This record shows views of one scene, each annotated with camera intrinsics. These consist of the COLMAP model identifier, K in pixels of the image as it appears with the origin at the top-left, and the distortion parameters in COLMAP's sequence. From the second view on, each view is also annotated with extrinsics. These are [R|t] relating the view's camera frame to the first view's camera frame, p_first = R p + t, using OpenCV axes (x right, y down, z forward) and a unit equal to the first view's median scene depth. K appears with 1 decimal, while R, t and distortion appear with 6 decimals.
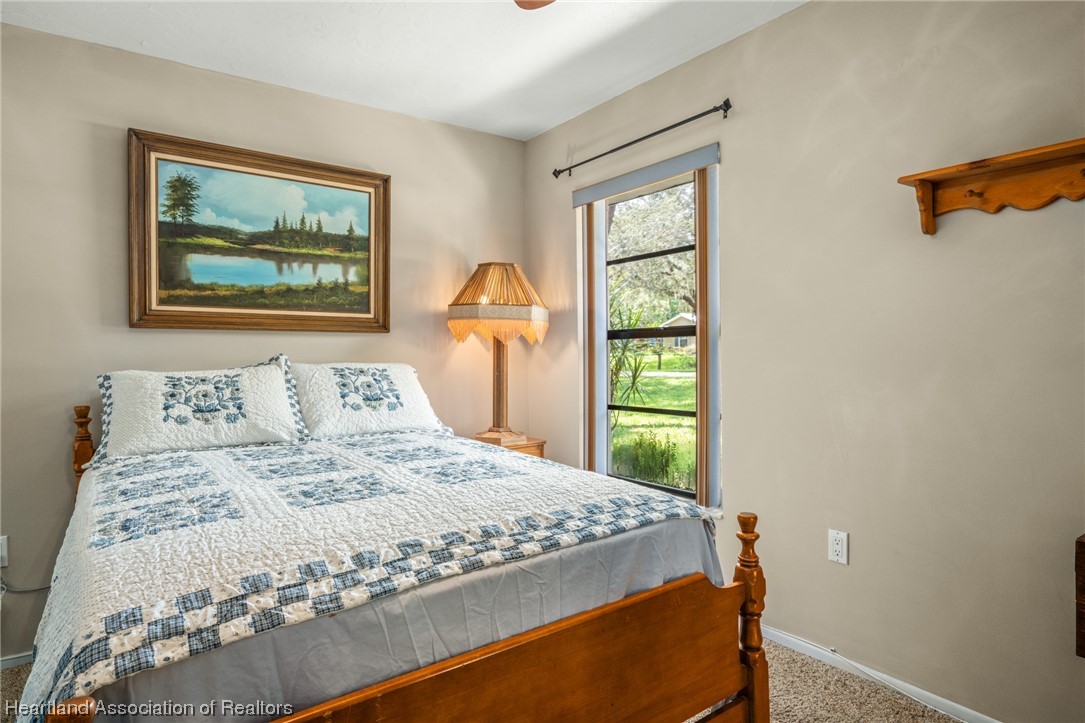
lens RADIAL K [[604.0, 0, 542.5], [0, 604.0, 361.5], [0, 0, 1]] dist [0.004852, 0.000767]
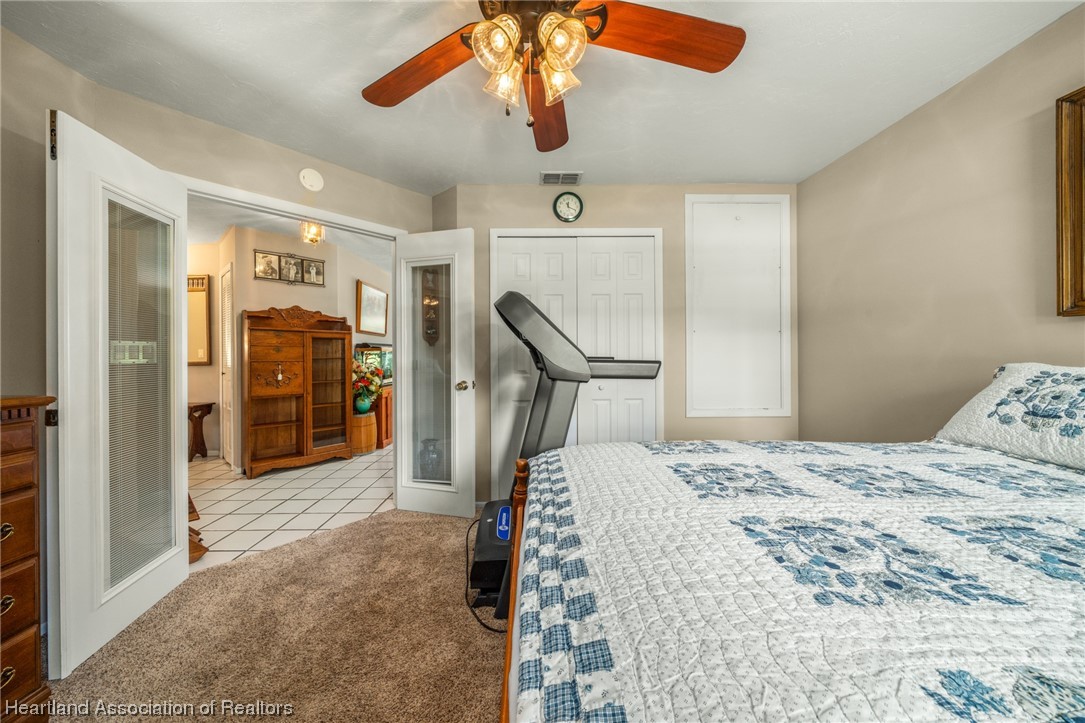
lens RADIAL K [[377.5, 0, 538.2], [0, 377.5, 352.7], [0, 0, 1]] dist [0.000740, 0.000016]
pose [[-0.574156, 0.013410, -0.818636, 0.260515], [-0.001735, 0.999844, 0.017595, -0.011242], [0.818744, 0.011523, -0.574043, 0.739841]]
